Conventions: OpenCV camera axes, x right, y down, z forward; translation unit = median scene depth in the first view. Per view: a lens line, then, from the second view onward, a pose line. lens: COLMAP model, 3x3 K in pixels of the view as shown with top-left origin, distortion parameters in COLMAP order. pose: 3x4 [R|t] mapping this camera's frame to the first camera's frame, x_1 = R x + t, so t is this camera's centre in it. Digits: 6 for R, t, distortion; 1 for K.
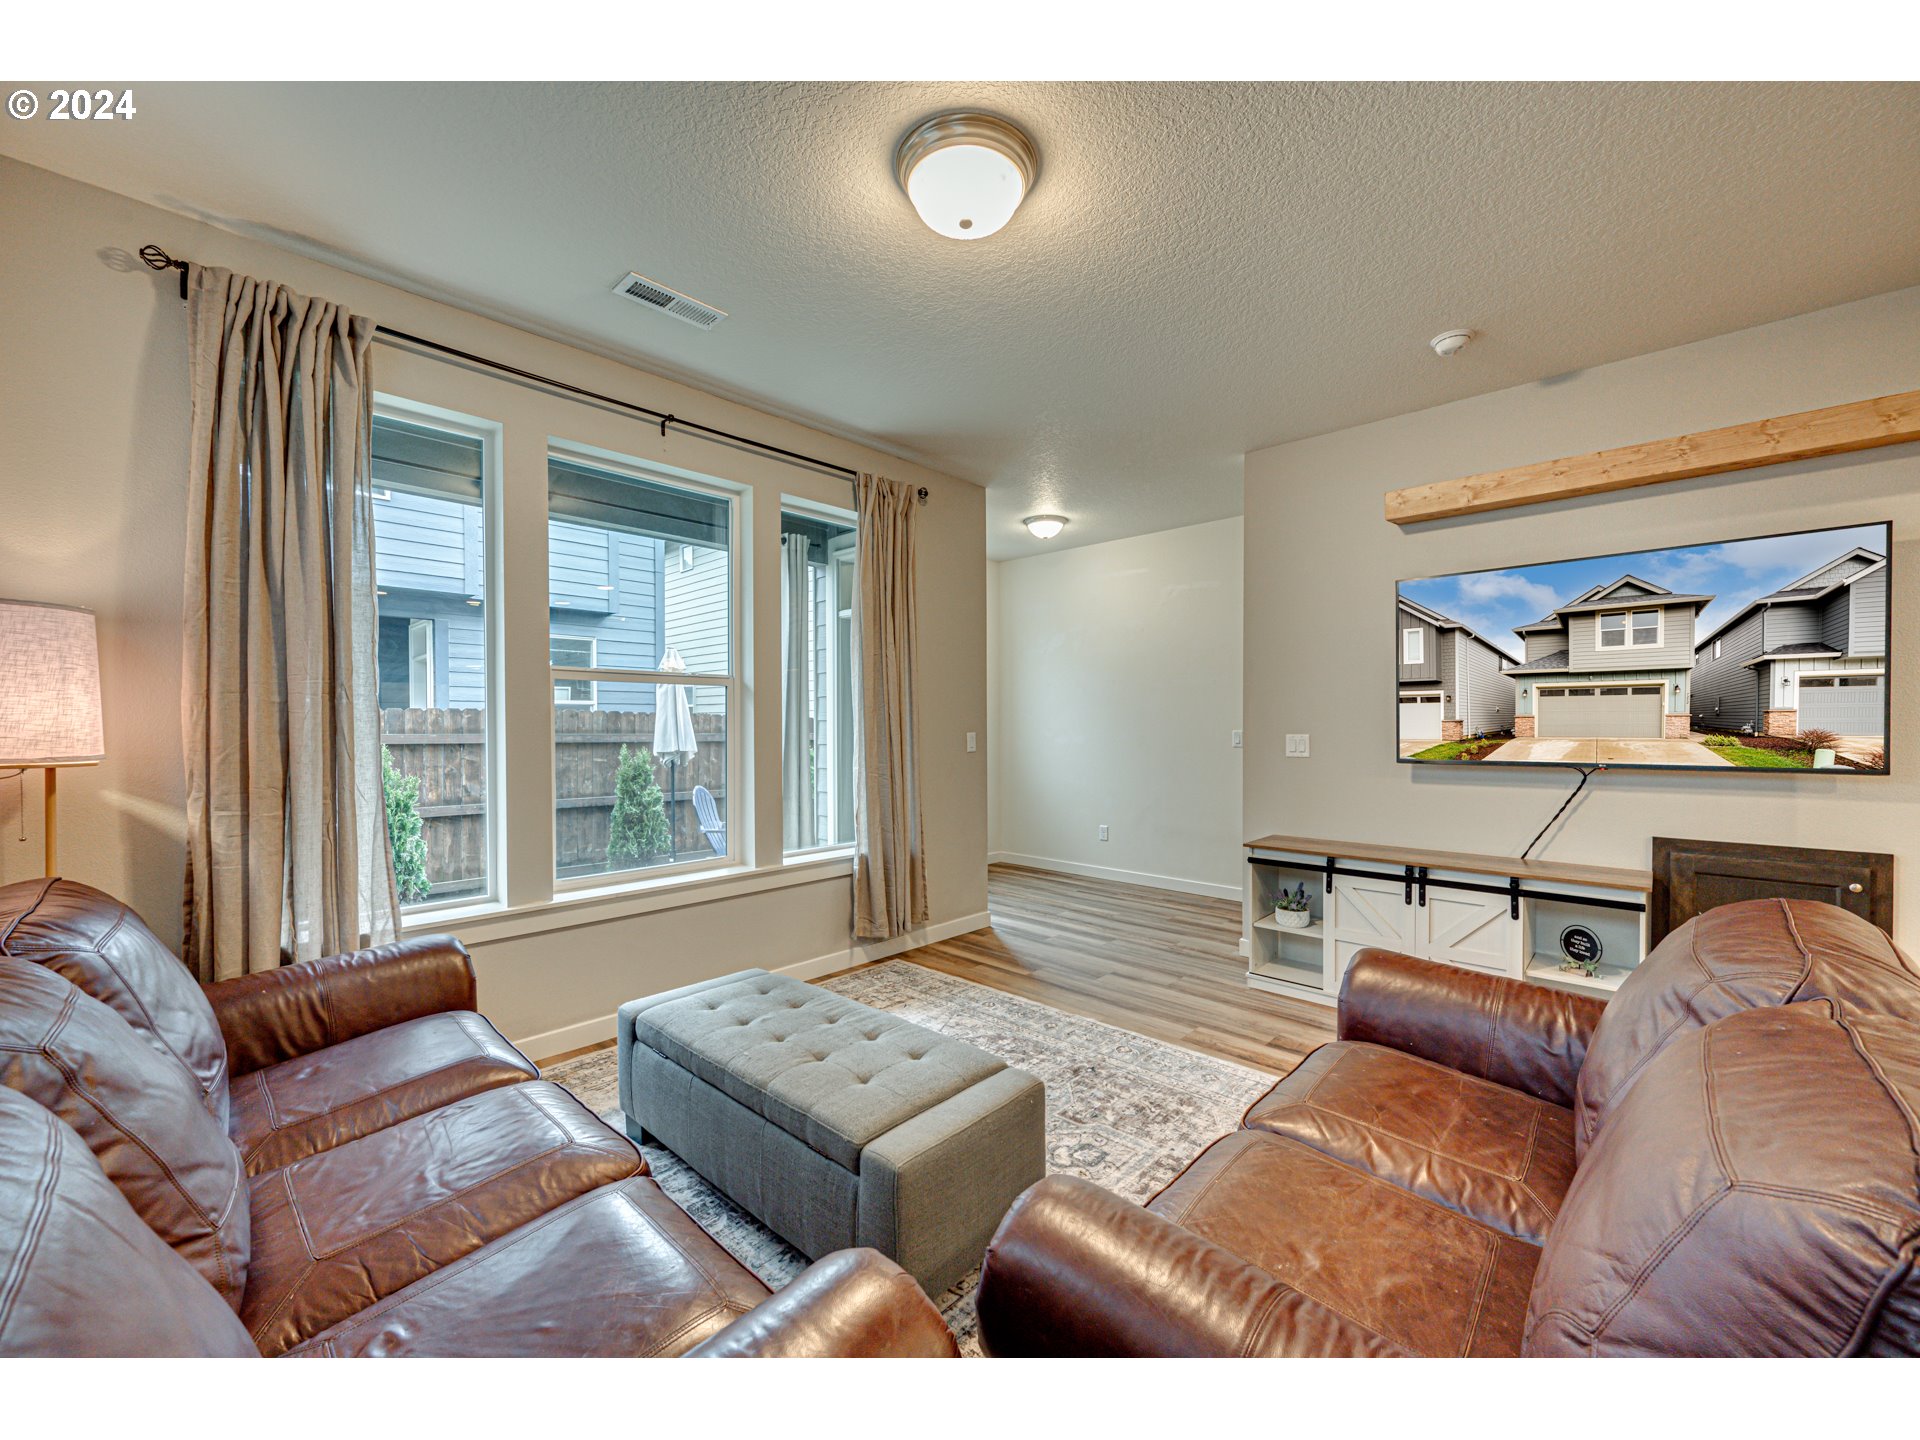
lens RADIAL K [[741.5, 0, 967.3], [0, 741.5, 730.5], [0, 0, 1]] dist [-0.015044, -0.000204]
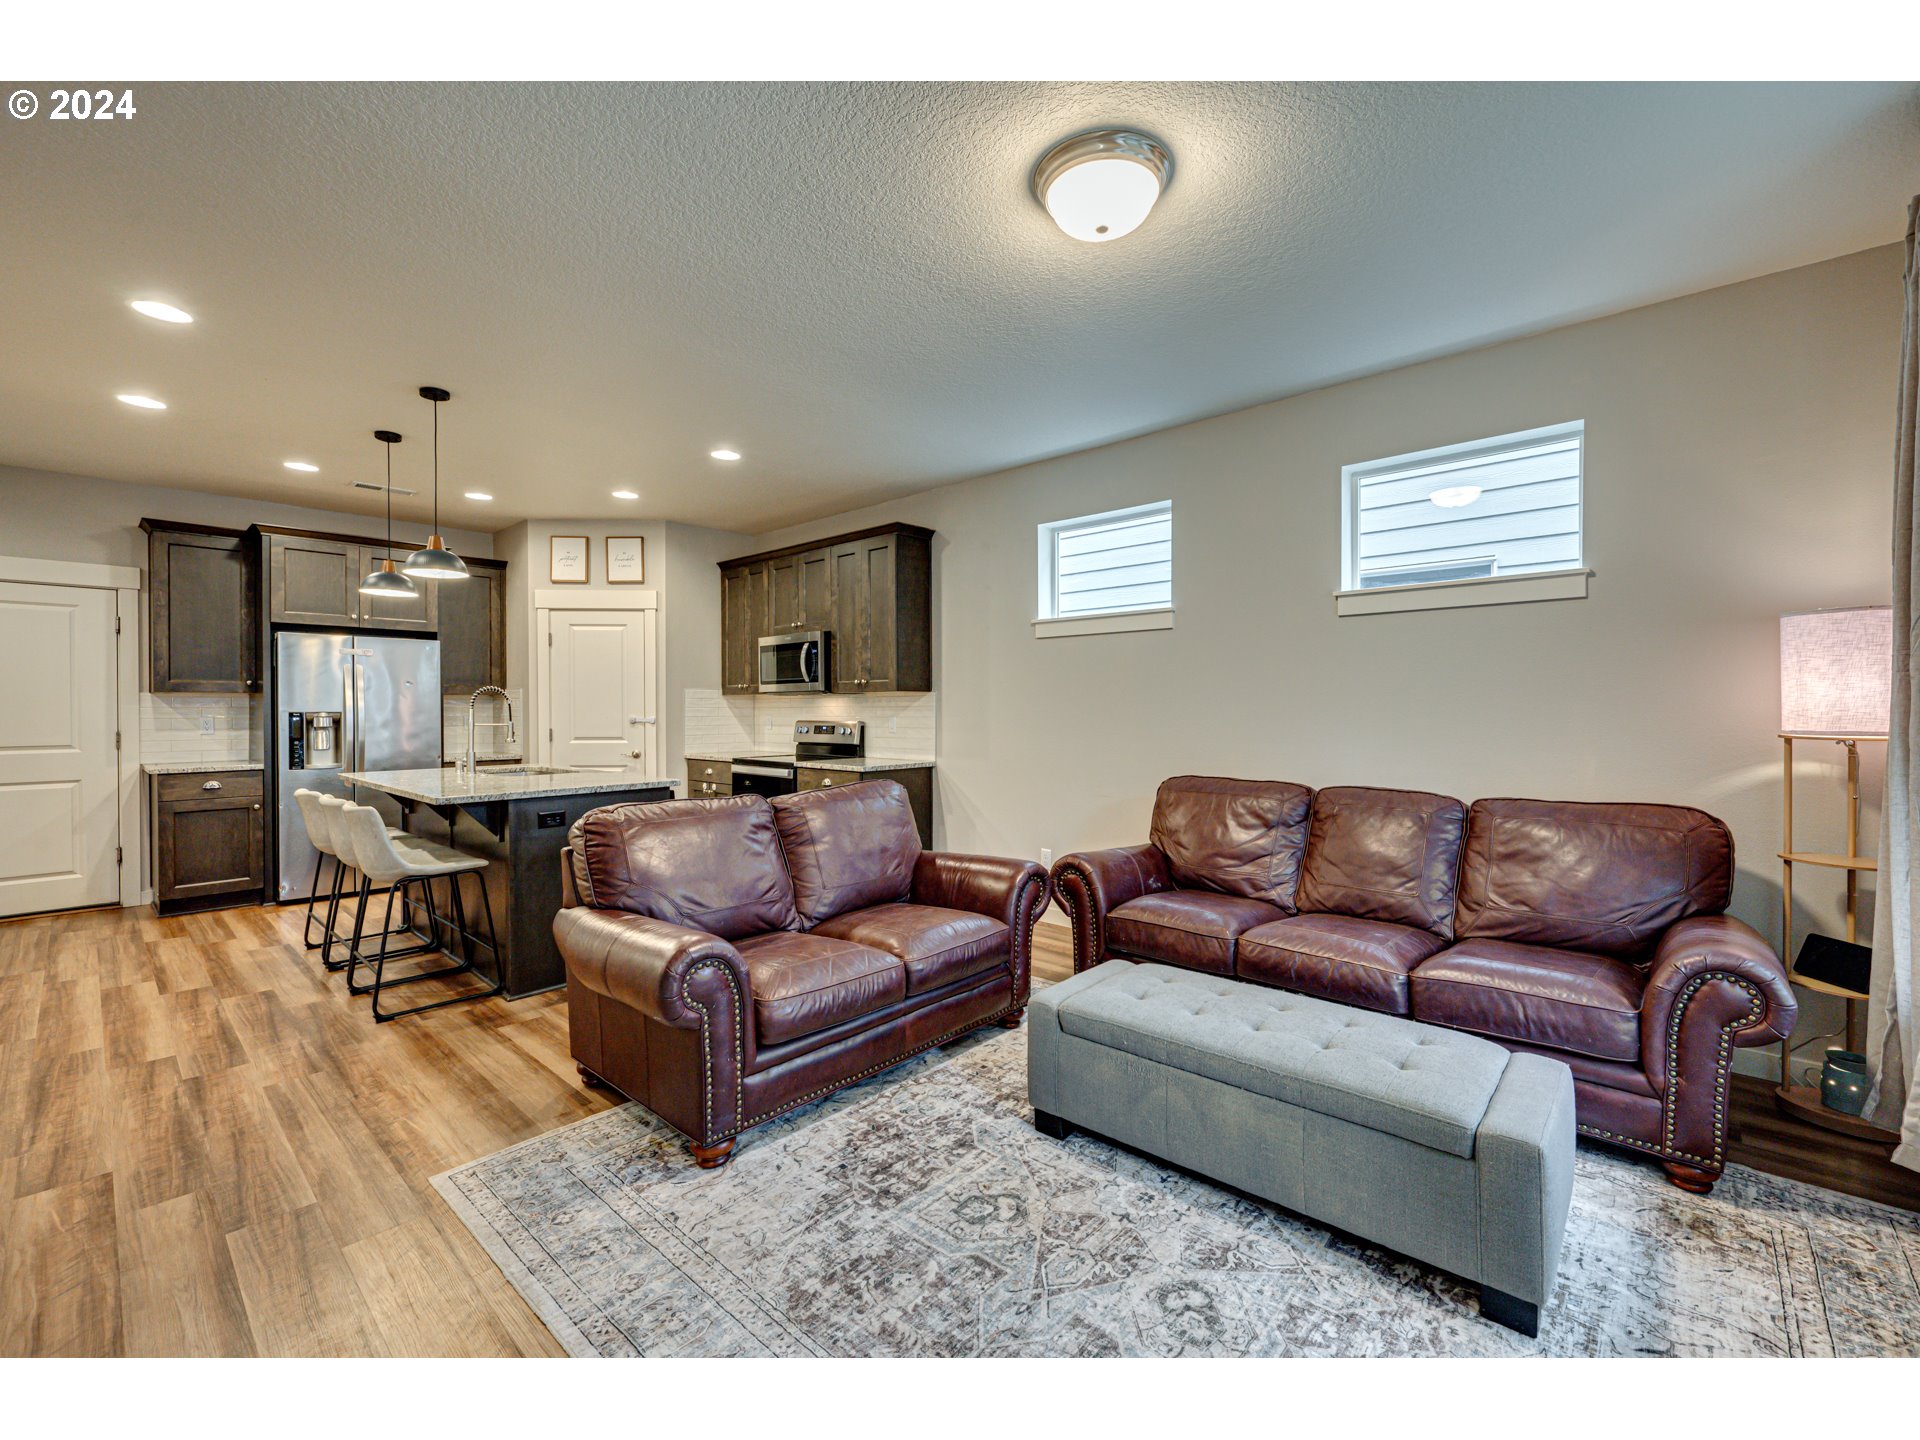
lens RADIAL K [[803.9, 0, 964.1], [0, 803.9, 715.9], [0, 0, 1]] dist [-0.007106, 0.001512]
pose [[-0.999935, 0.003213, -0.010961, 0.179623], [0.002986, 0.999782, 0.020648, -0.018166], [0.011025, 0.020614, -0.999727, 1.850137]]
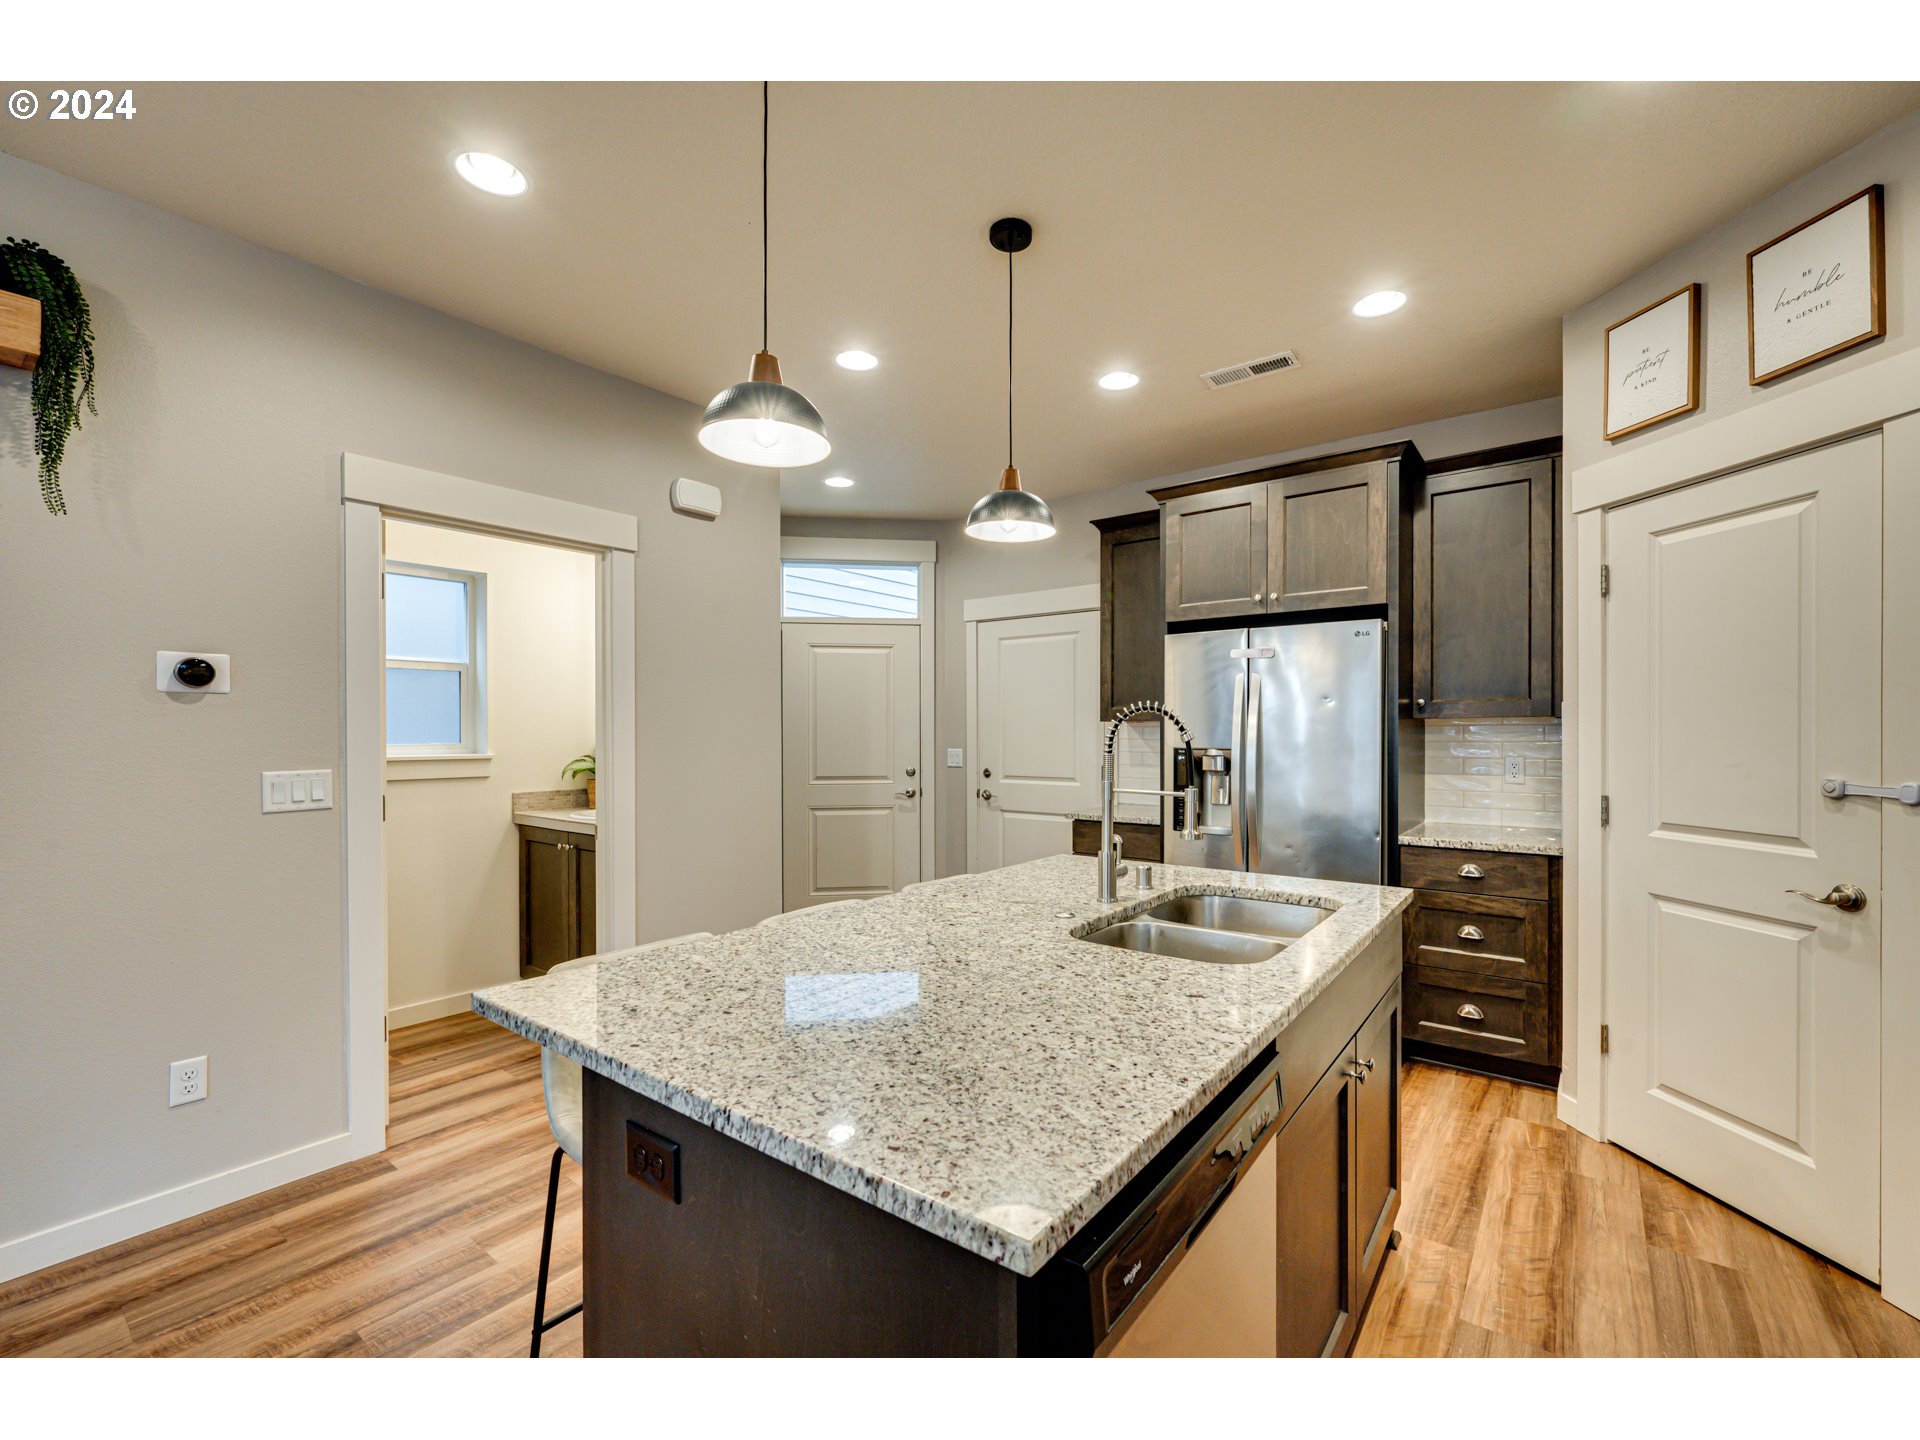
lens RADIAL K [[803.9, 0, 971.1], [0, 803.9, 737.8], [0, 0, 1]] dist [-0.007106, 0.001512]
pose [[-0.095923, -0.004613, 0.995378, 0.512985], [0.012890, 0.999900, 0.005876, -0.022579], [-0.995305, 0.013394, -0.095853, 0.087852]]
